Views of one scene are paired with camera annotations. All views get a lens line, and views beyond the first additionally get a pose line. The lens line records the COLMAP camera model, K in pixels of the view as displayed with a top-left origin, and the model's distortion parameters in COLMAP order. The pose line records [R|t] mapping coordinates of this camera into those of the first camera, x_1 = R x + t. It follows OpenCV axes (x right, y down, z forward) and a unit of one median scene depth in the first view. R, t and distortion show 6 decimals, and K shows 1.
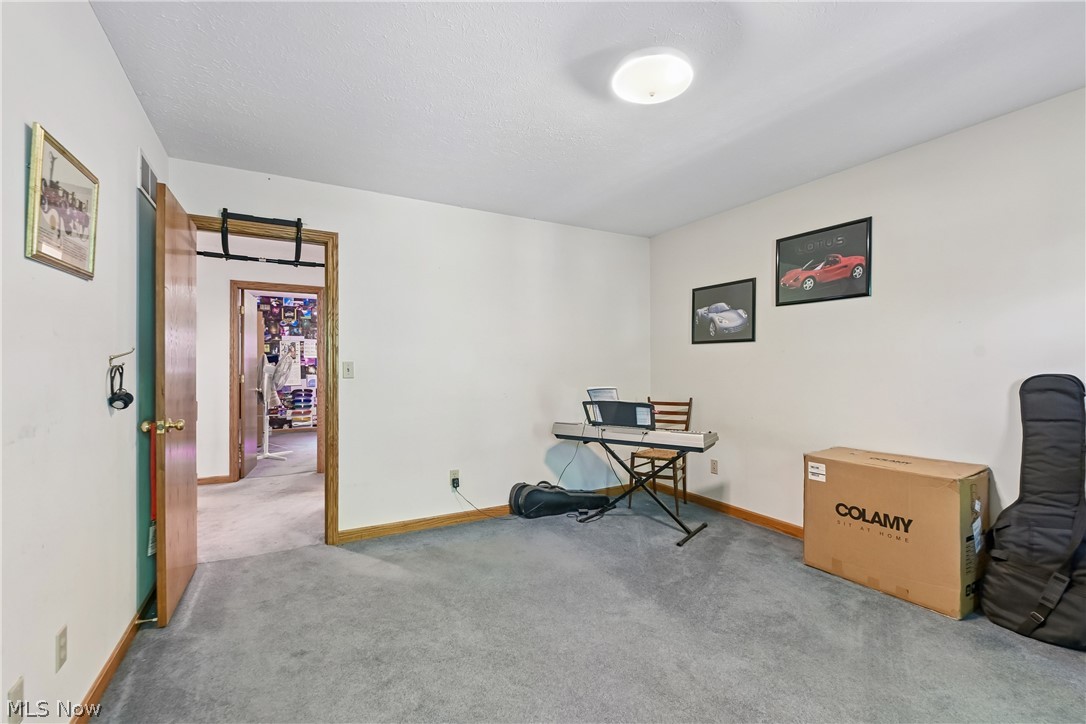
lens RADIAL K [[461.5, 0, 543.0], [0, 461.5, 362.0], [0, 0, 1]] dist [0.001002, 0.000095]
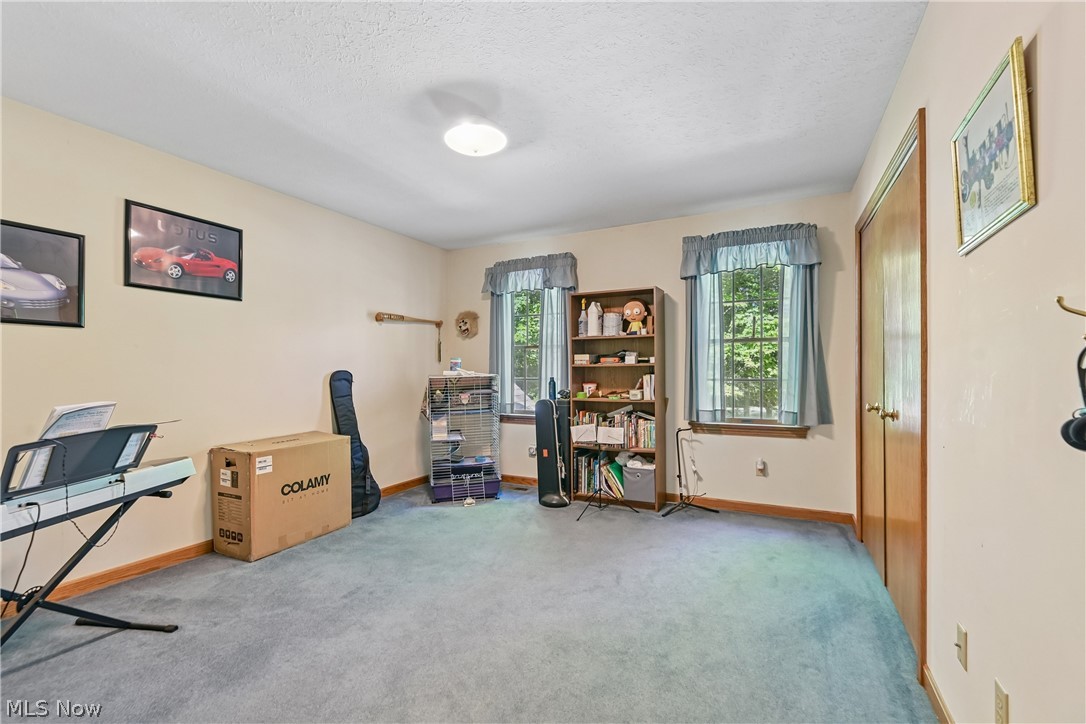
lens RADIAL K [[461.5, 0, 543.0], [0, 461.5, 362.0], [0, 0, 1]] dist [0.001002, 0.000095]
pose [[-0.532539, 0.014461, 0.846282, -0.822151], [-0.004437, 0.999793, -0.019876, 0.028223], [-0.846394, -0.014339, -0.532364, 1.325935]]
